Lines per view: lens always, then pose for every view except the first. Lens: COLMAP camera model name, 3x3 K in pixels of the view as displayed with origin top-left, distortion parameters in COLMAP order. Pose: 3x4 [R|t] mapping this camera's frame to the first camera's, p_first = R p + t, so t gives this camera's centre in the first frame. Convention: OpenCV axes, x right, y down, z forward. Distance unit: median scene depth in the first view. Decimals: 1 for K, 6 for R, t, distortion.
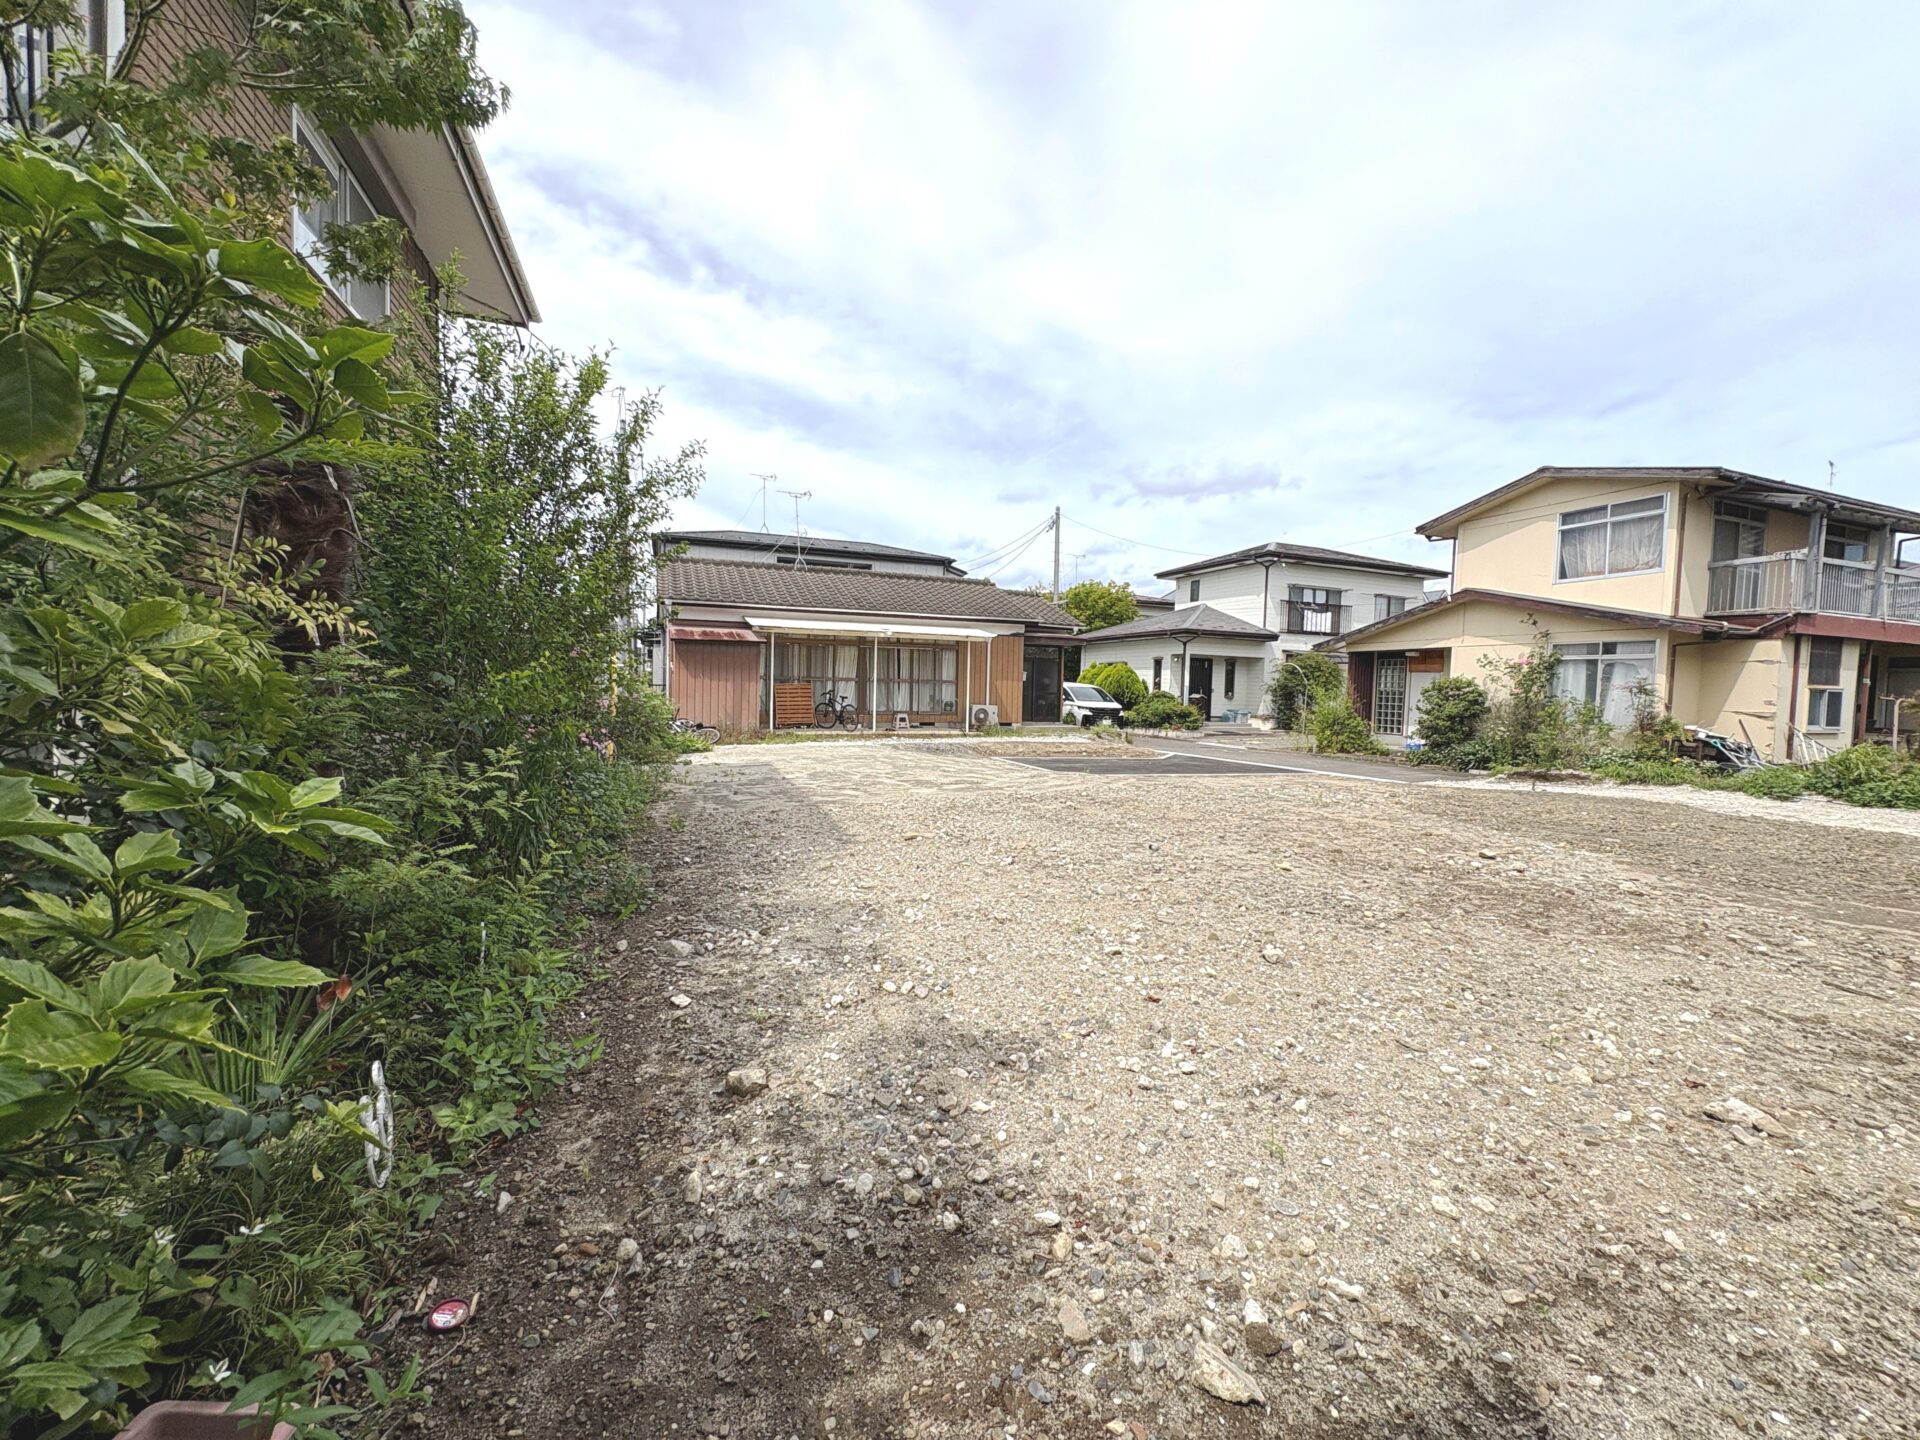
lens RADIAL K [[765.8, 0, 963.2], [0, 765.8, 724.7], [0, 0, 1]] dist [0.000096, 0.000366]
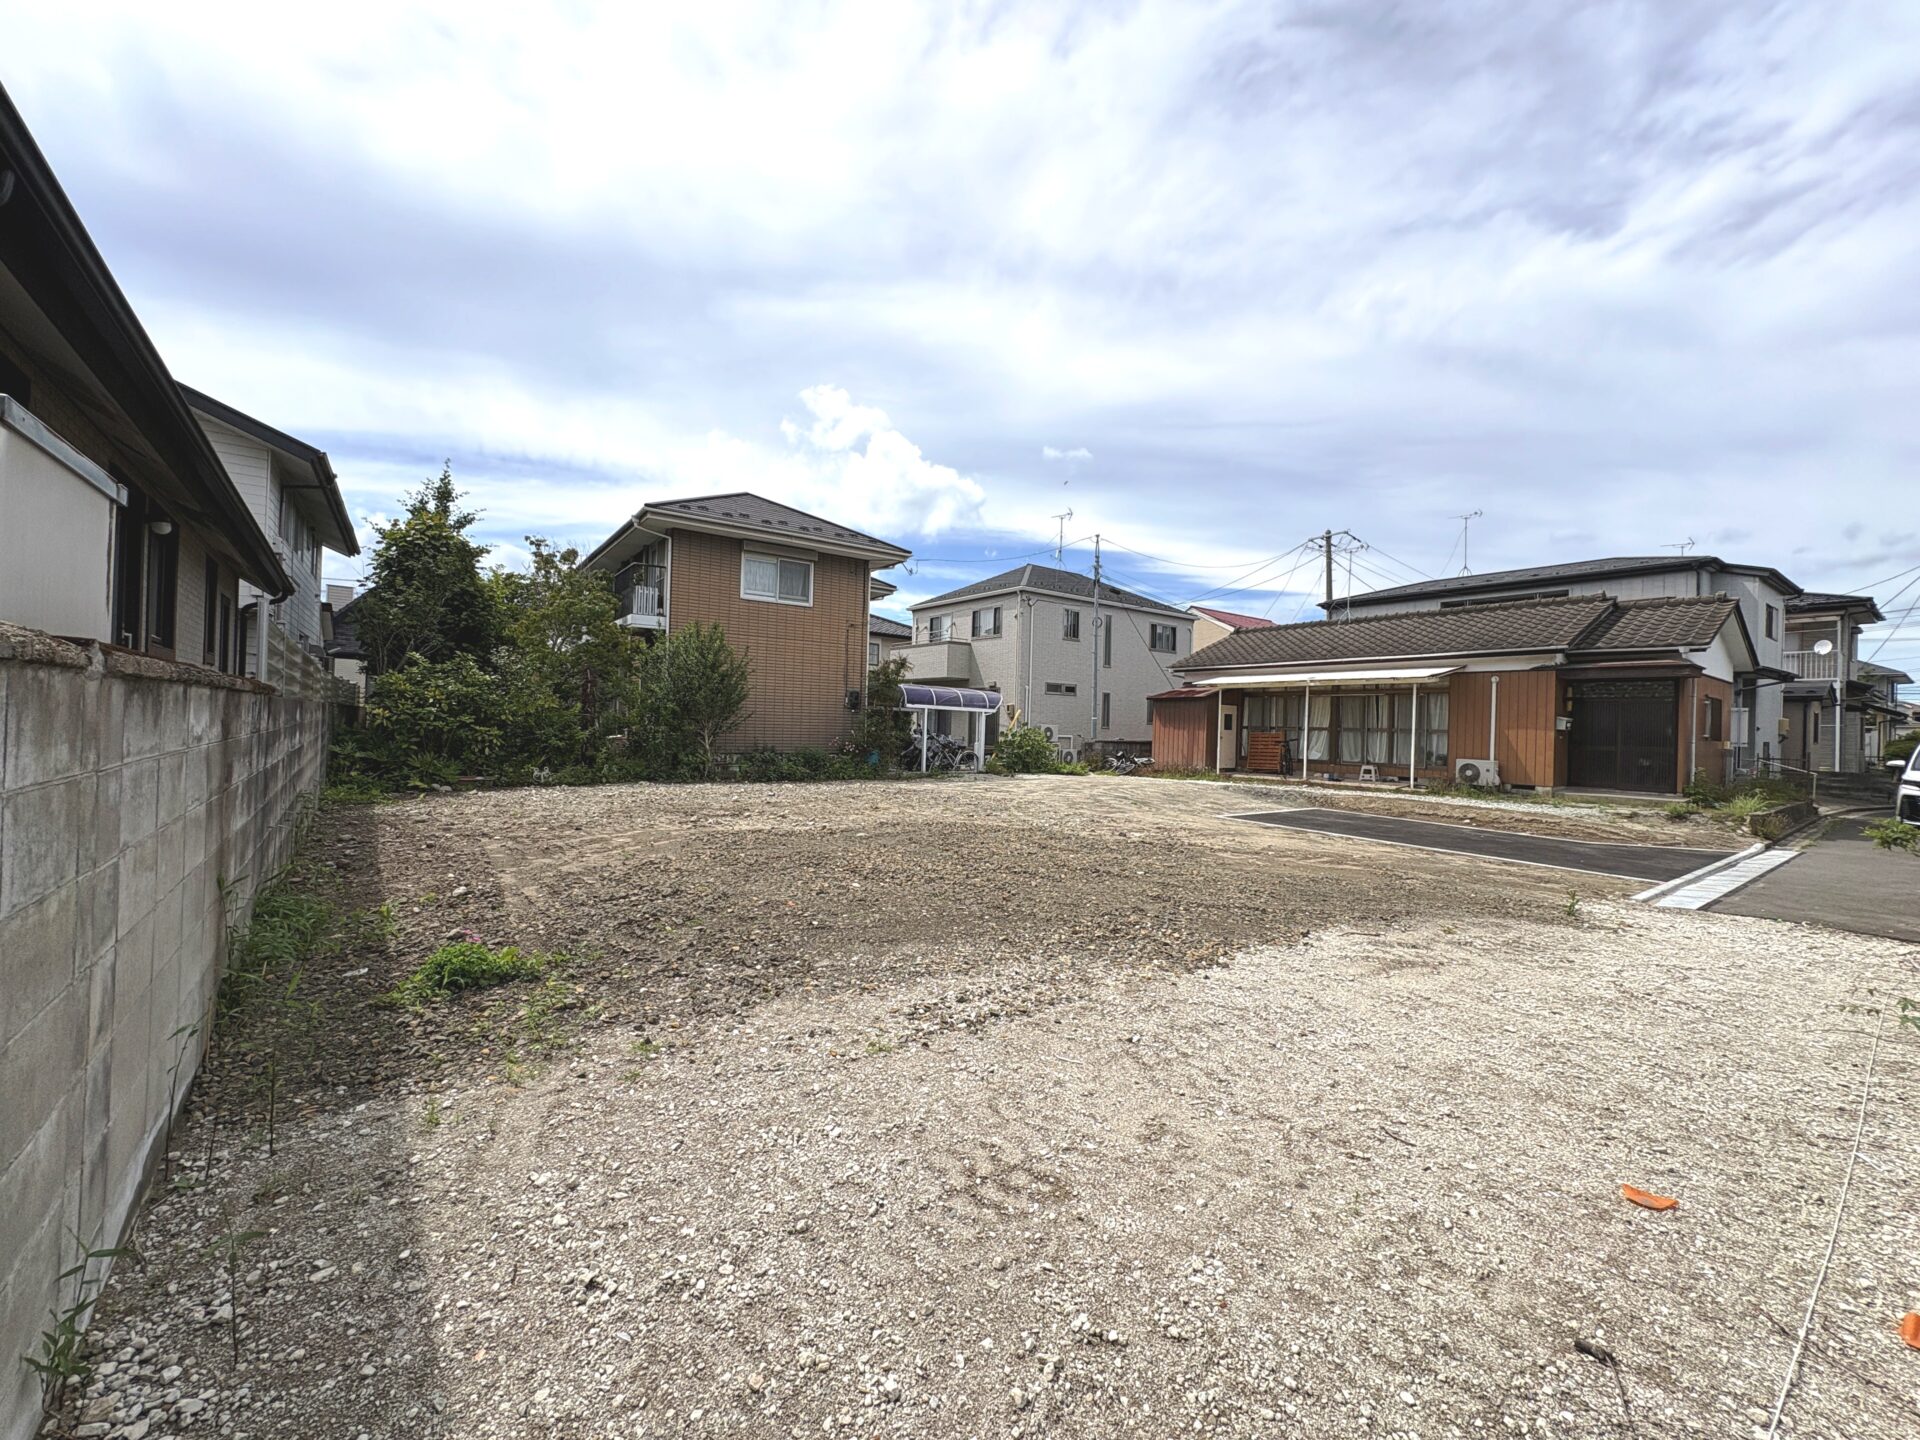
lens RADIAL K [[765.8, 0, 970.7], [0, 765.8, 722.4], [0, 0, 1]] dist [0.000096, 0.000366]
pose [[0.261659, -0.018199, -0.964989, 0.872204], [-0.068989, 0.996912, -0.037508, 0.002641], [0.962692, 0.076388, 0.259595, 0.368403]]
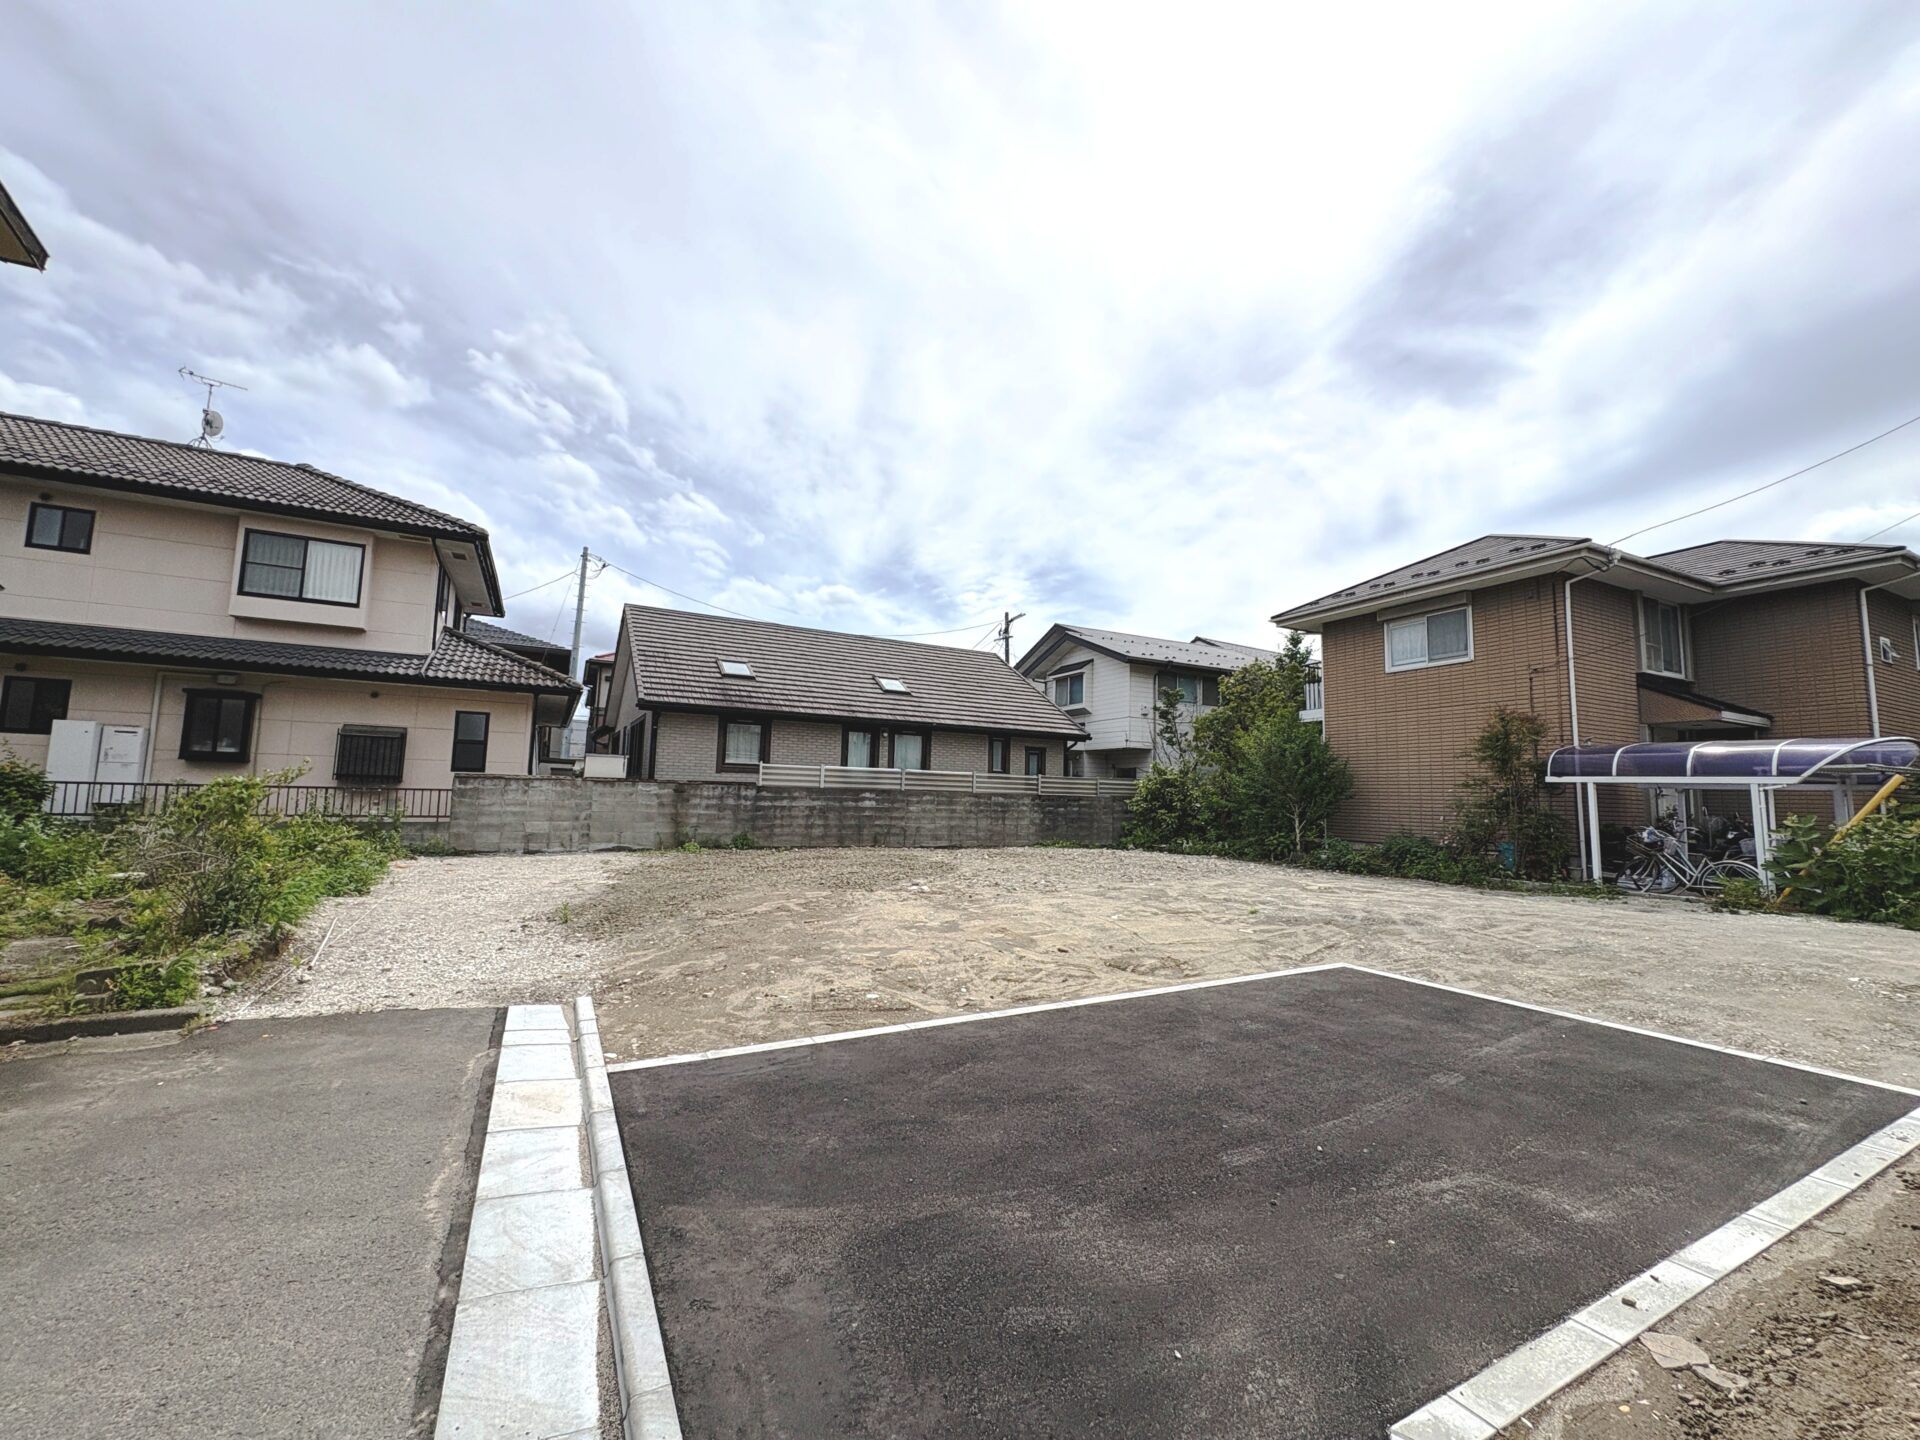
lens RADIAL K [[765.8, 0, 962.1], [0, 765.8, 722.8], [0, 0, 1]] dist [0.000096, 0.000366]
pose [[-0.992943, -0.058854, -0.102961, 0.381384], [-0.053606, 0.997153, -0.053022, -0.044599], [0.105788, -0.047129, -0.993271, 1.267799]]
